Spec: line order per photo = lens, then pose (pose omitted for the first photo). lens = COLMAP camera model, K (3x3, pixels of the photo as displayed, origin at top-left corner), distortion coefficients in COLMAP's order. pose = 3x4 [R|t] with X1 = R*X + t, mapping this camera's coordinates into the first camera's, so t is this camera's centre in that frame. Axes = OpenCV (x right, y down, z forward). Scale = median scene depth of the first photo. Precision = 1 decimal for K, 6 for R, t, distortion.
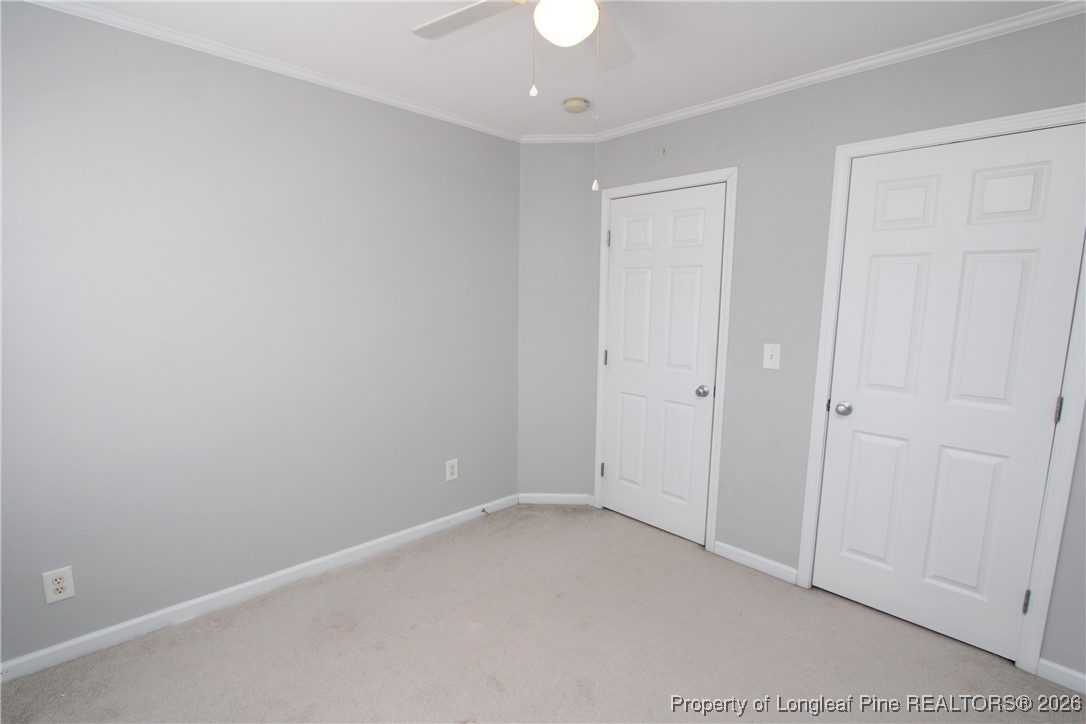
lens RADIAL K [[503.6, 0, 549.6], [0, 503.6, 357.0], [0, 0, 1]] dist [0.000033, 0.000064]
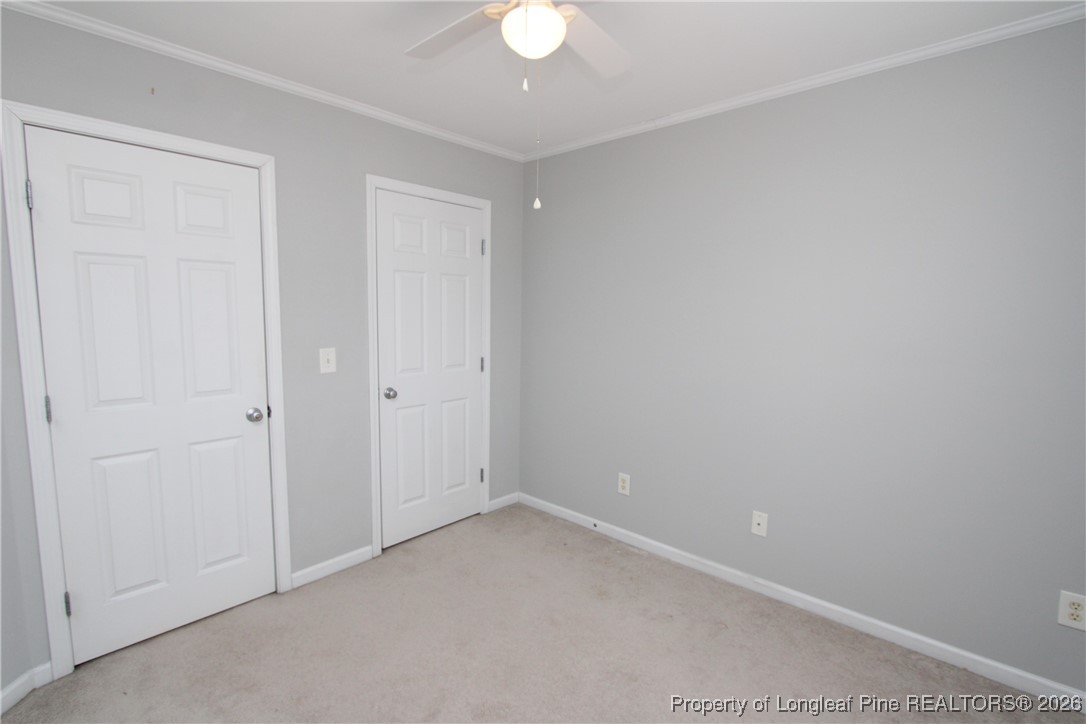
lens RADIAL K [[503.6, 0, 551.3], [0, 503.6, 366.8], [0, 0, 1]] dist [0.000033, 0.000064]
pose [[-0.042644, -0.123315, 0.991451, -0.543358], [0.111473, 0.985570, 0.127378, -0.062873], [-0.992852, 0.115952, -0.028282, 0.536677]]
